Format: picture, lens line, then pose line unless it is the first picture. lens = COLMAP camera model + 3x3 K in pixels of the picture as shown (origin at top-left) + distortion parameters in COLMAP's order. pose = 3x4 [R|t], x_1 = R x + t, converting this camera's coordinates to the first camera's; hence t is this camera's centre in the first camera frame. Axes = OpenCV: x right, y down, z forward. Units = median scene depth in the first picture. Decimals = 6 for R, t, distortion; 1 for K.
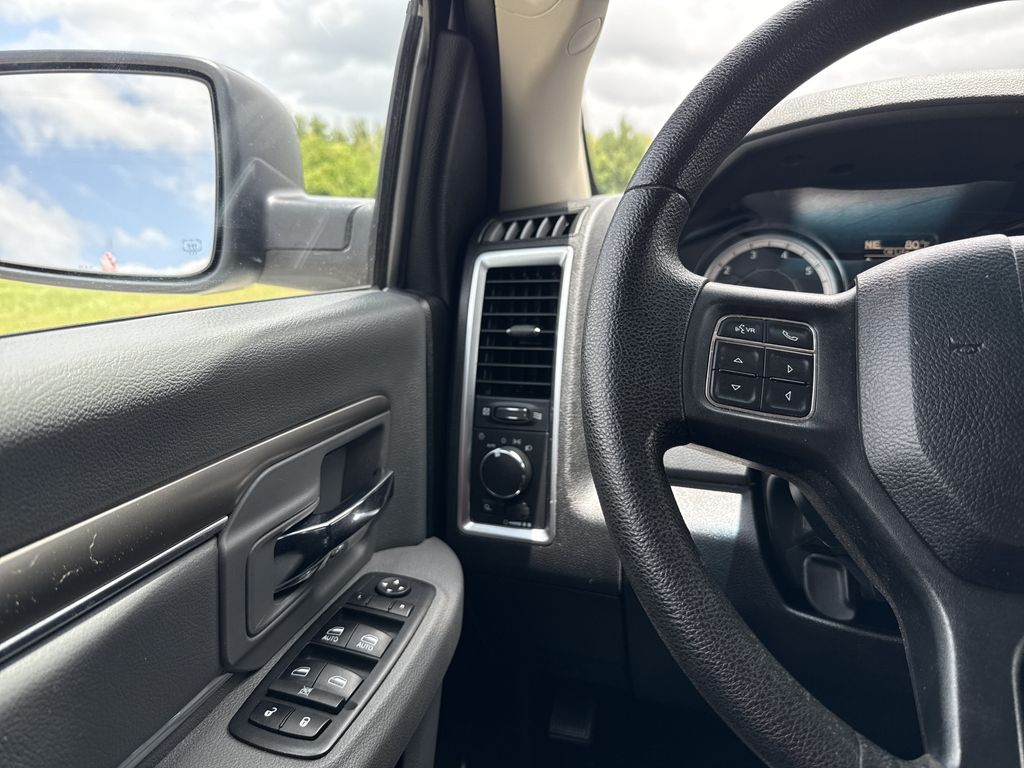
lens RADIAL K [[749.8, 0, 512.0], [0, 749.8, 384.0], [0, 0, 1]] dist [0.078383, -0.084275]
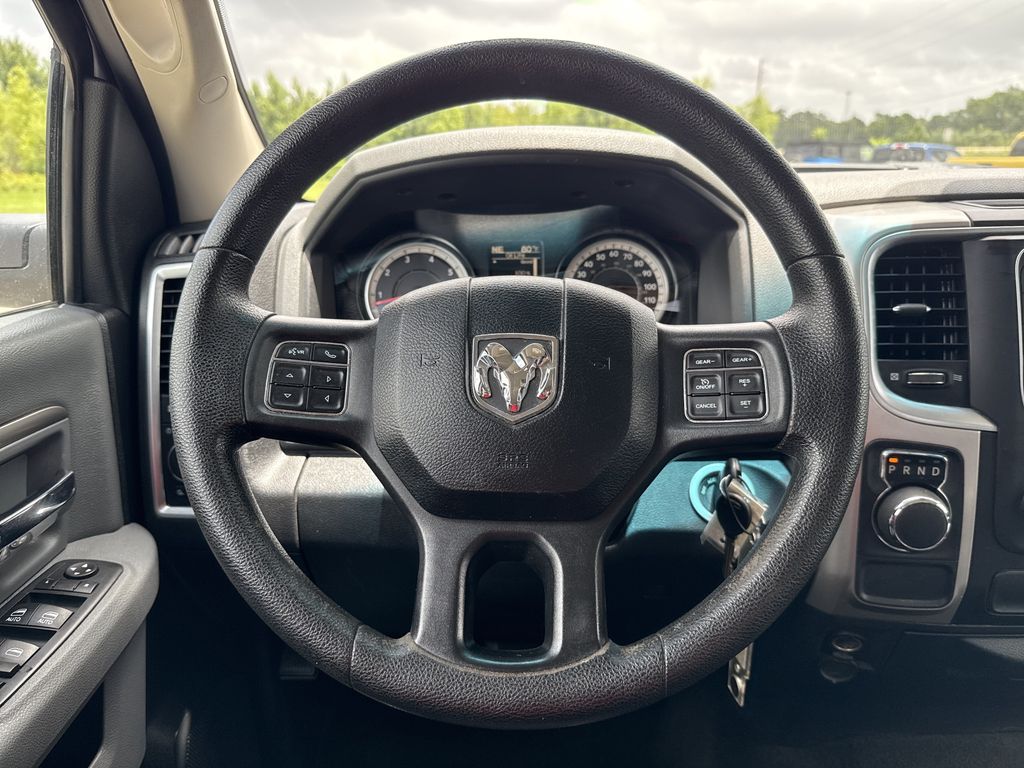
lens RADIAL K [[803.6, 0, 574.9], [0, 803.6, 388.7], [0, 0, 1]] dist [0.005832, -0.001371]
pose [[0.969685, -0.075816, 0.232300, 0.310658], [0.058161, 0.994939, 0.081941, -0.065458], [-0.237336, -0.065946, 0.969187, -0.359092]]
